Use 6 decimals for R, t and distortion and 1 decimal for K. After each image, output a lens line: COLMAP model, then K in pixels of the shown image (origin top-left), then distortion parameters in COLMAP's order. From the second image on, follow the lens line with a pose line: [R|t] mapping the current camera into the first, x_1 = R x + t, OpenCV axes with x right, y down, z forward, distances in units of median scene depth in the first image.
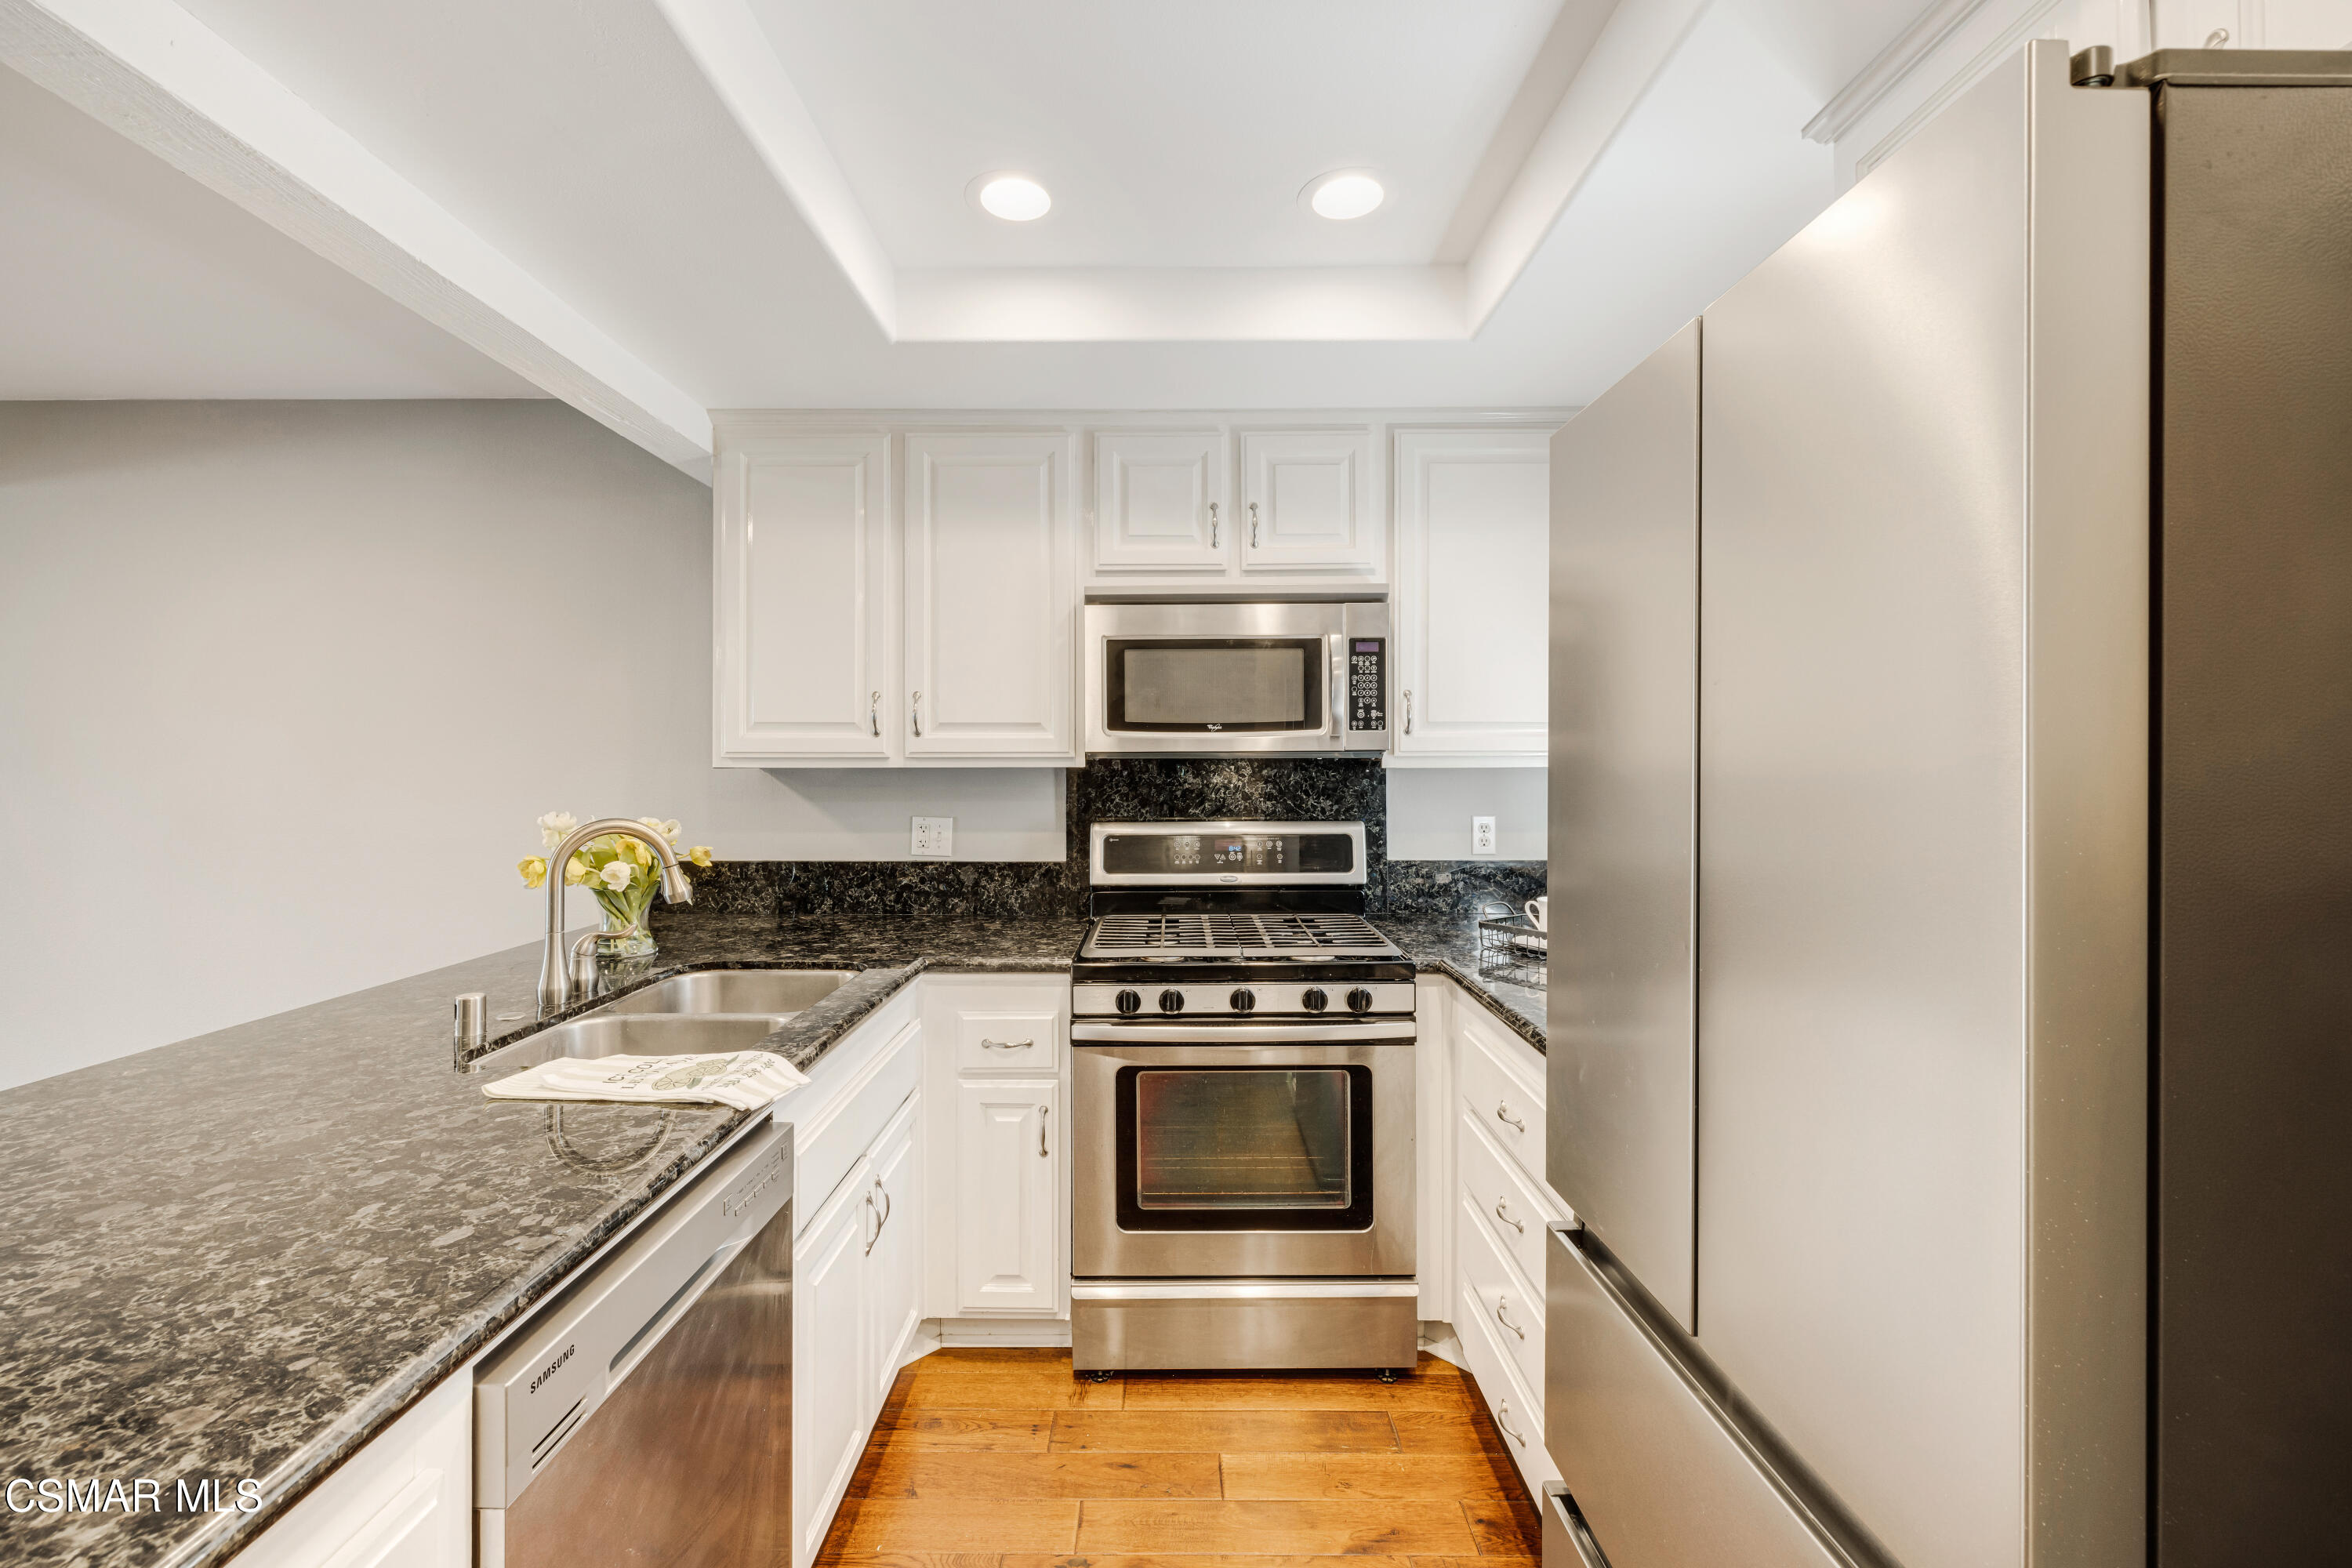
lens RADIAL K [[985.1, 0, 1164.4], [0, 985.1, 760.5], [0, 0, 1]] dist [0.000329, -0.001870]
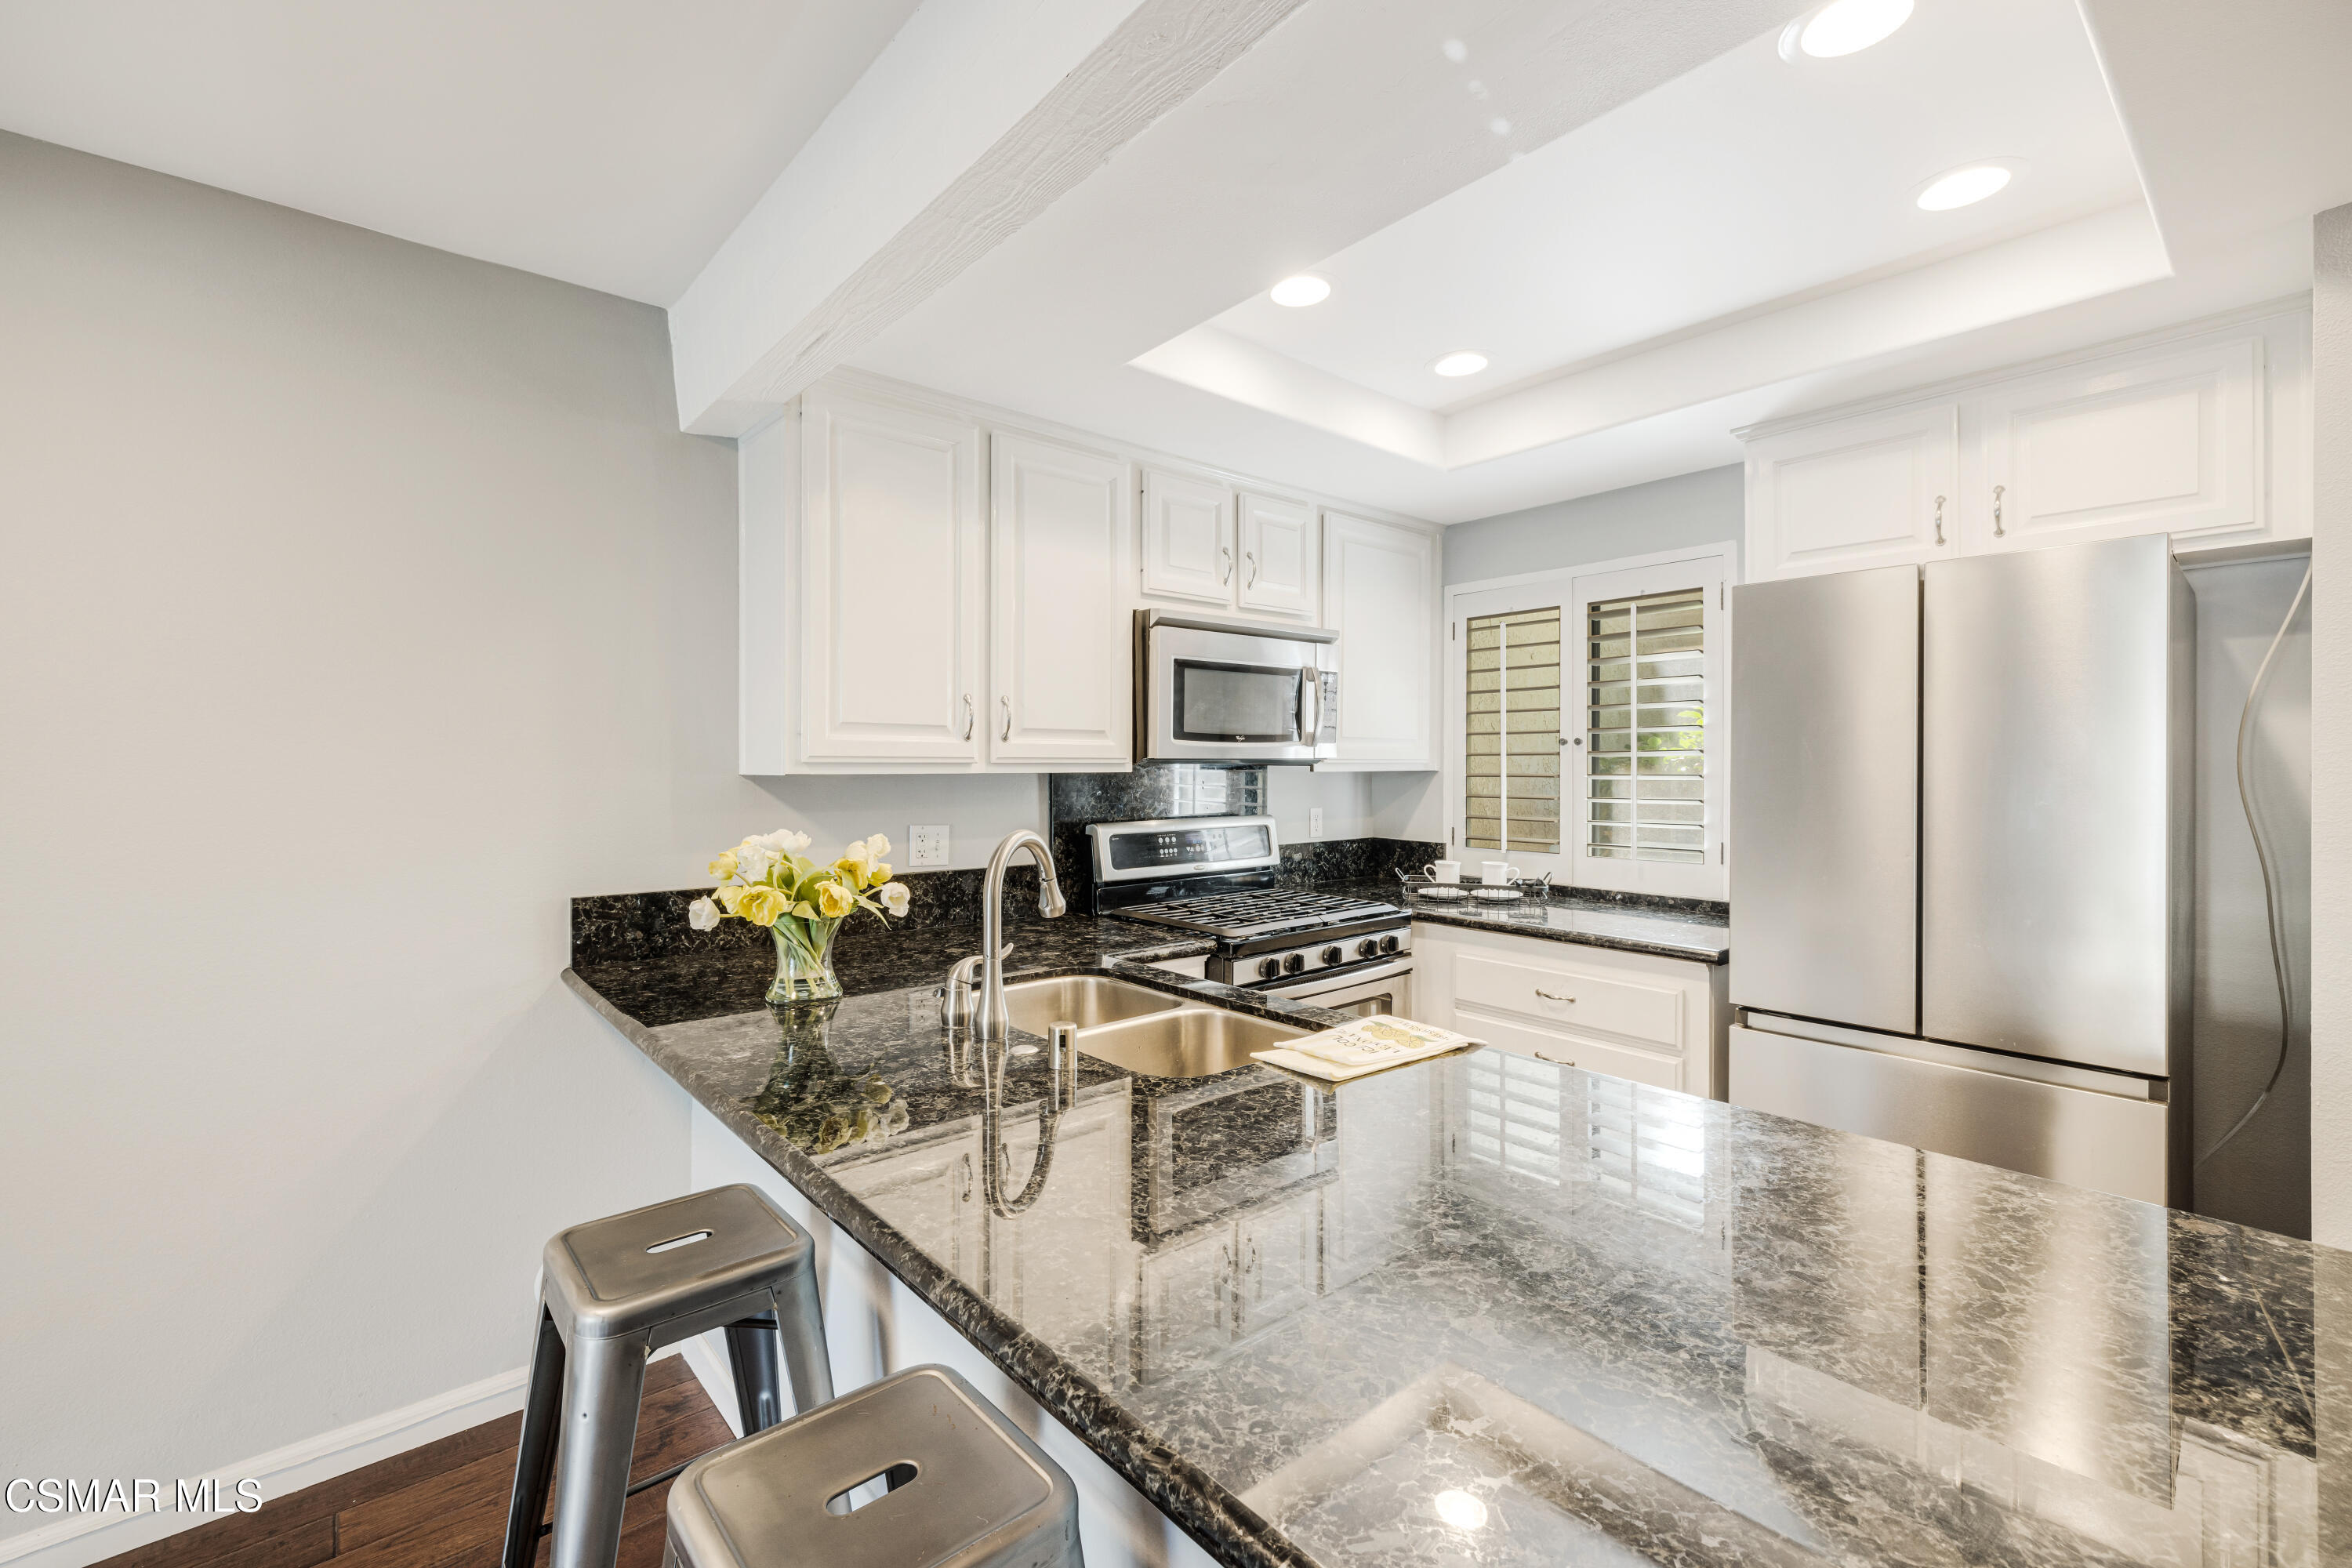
lens RADIAL K [[985.1, 0, 1167.3], [0, 985.1, 766.0], [0, 0, 1]] dist [0.000329, -0.001870]
pose [[0.763446, 0.001061, 0.645871, -0.834073], [-0.004124, 0.999986, 0.003232, -0.004235], [-0.645859, -0.005131, 0.763440, 0.159044]]
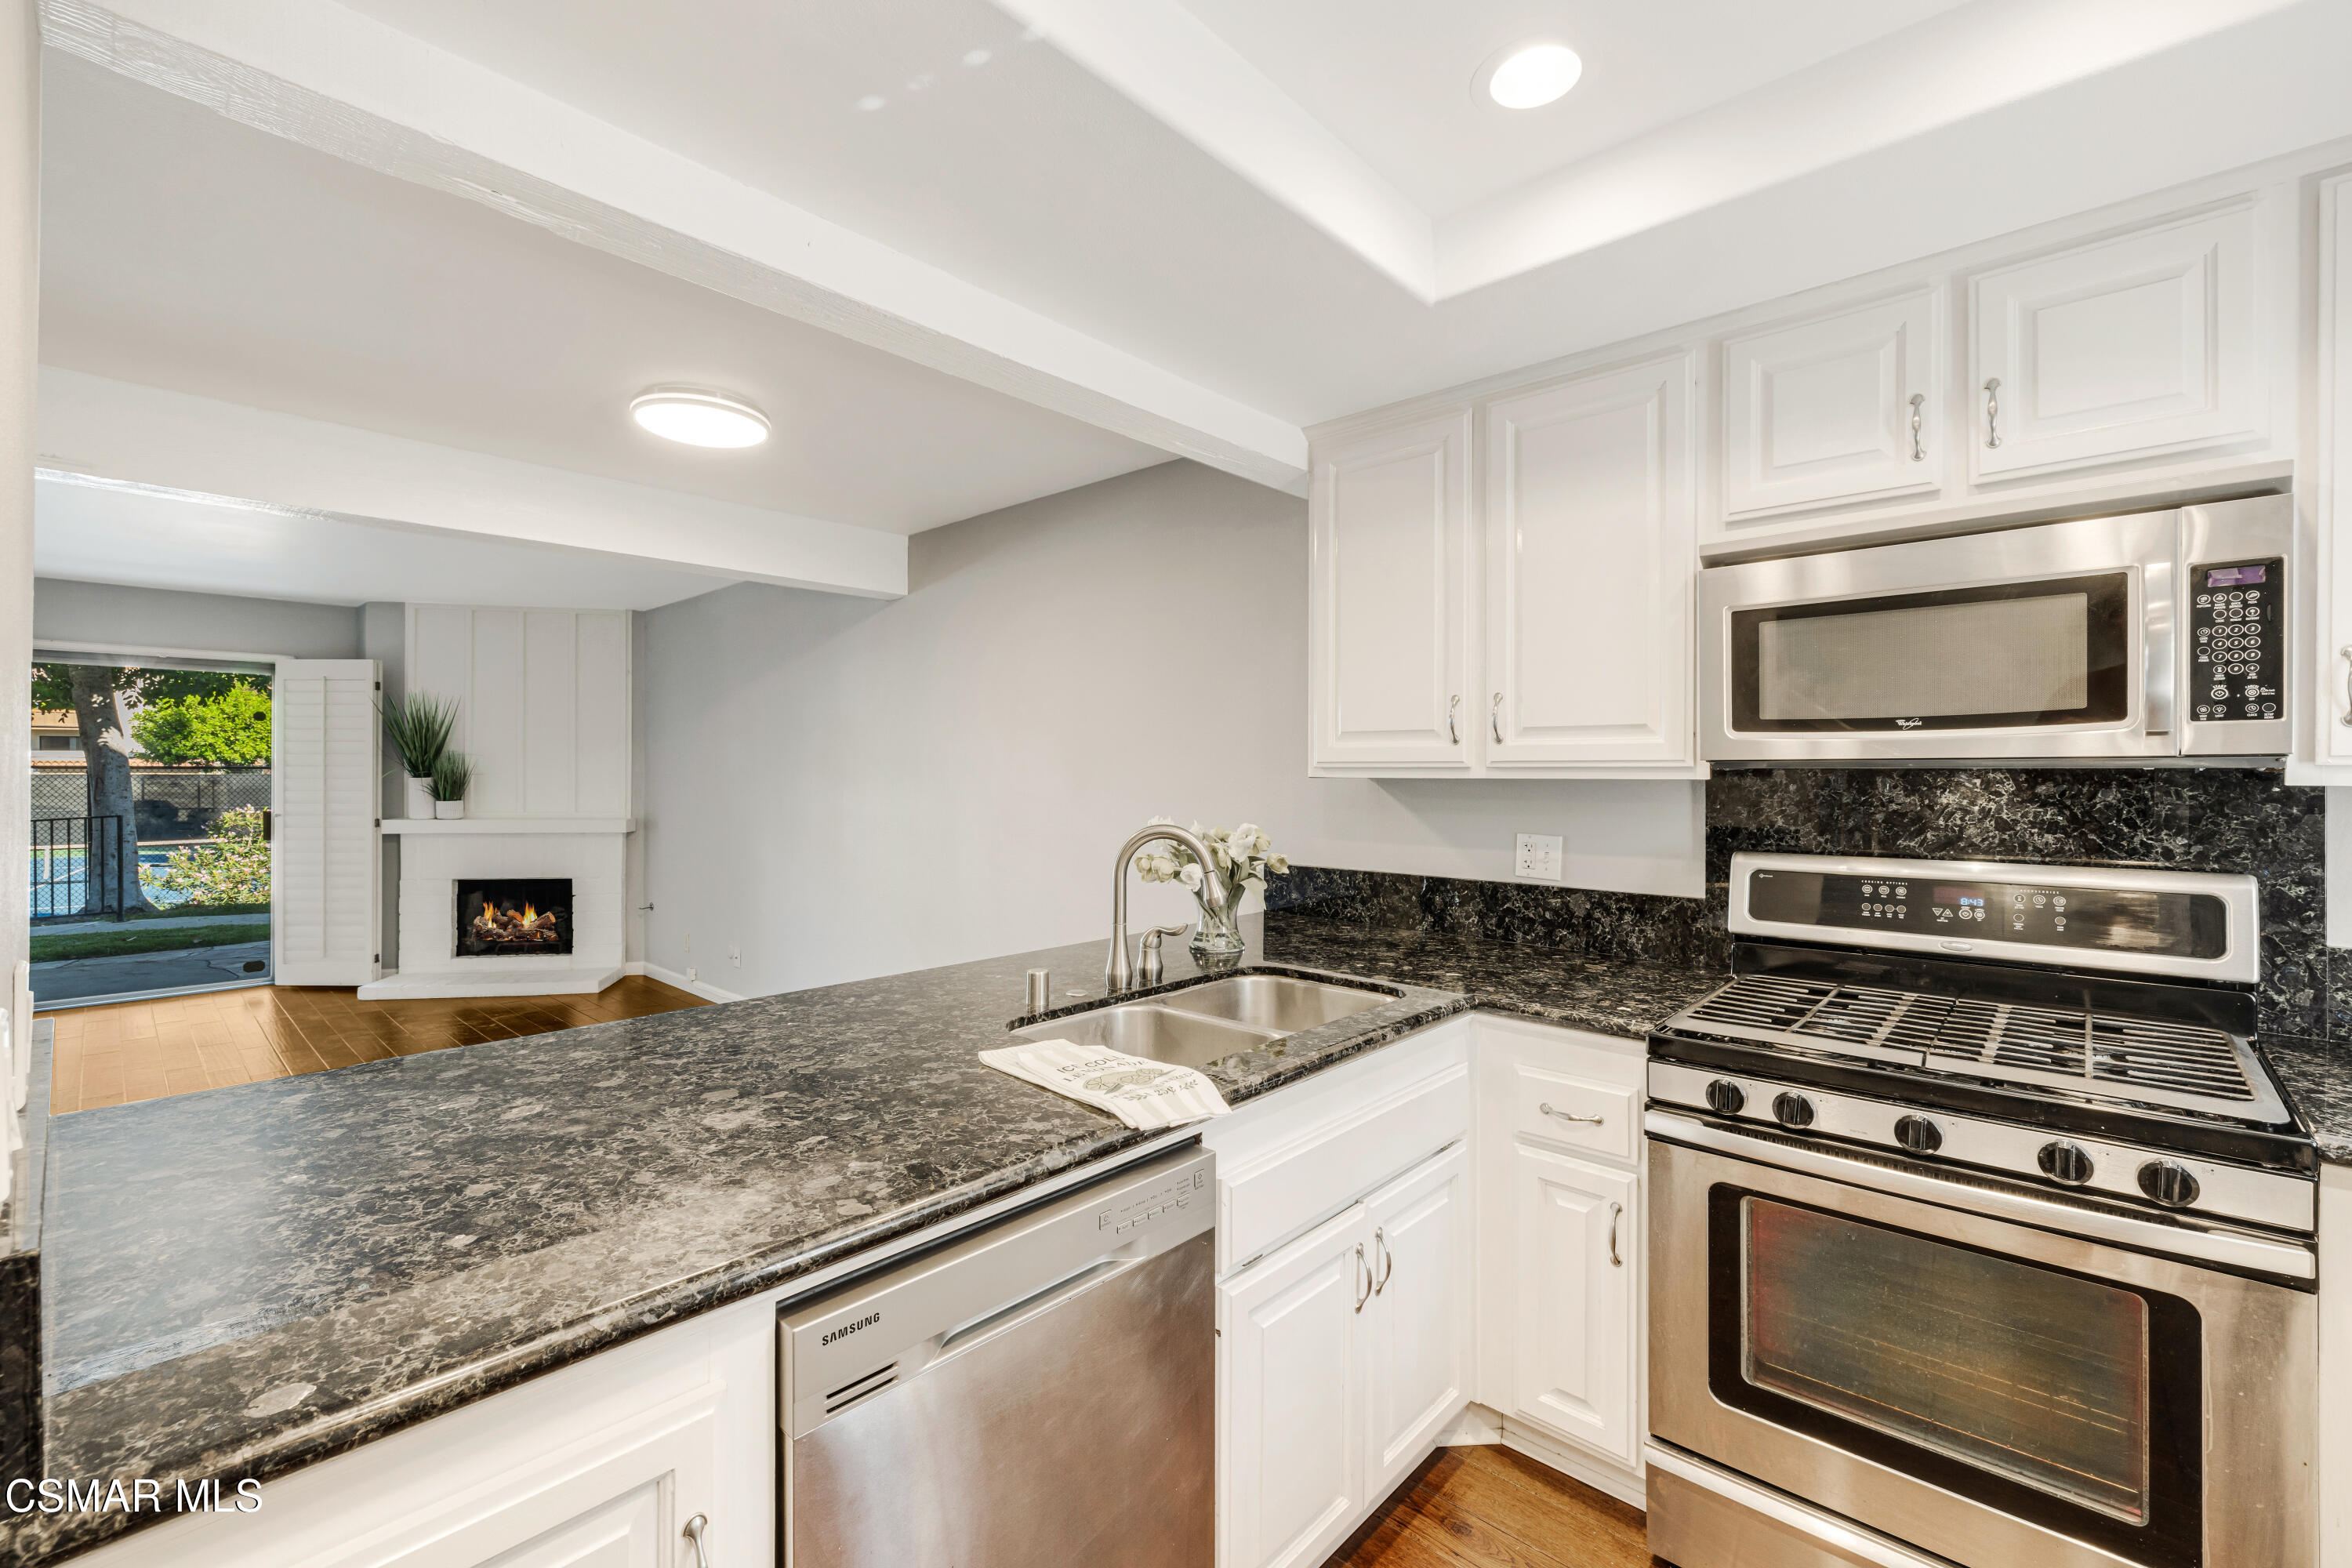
lens RADIAL K [[985.1, 0, 1174.0], [0, 985.1, 775.6], [0, 0, 1]] dist [0.000329, -0.001870]
pose [[0.740447, 0.005772, -0.672090, 0.141016], [-0.000361, 0.999966, 0.008190, -0.002992], [0.672115, -0.005822, 0.740424, 0.161015]]
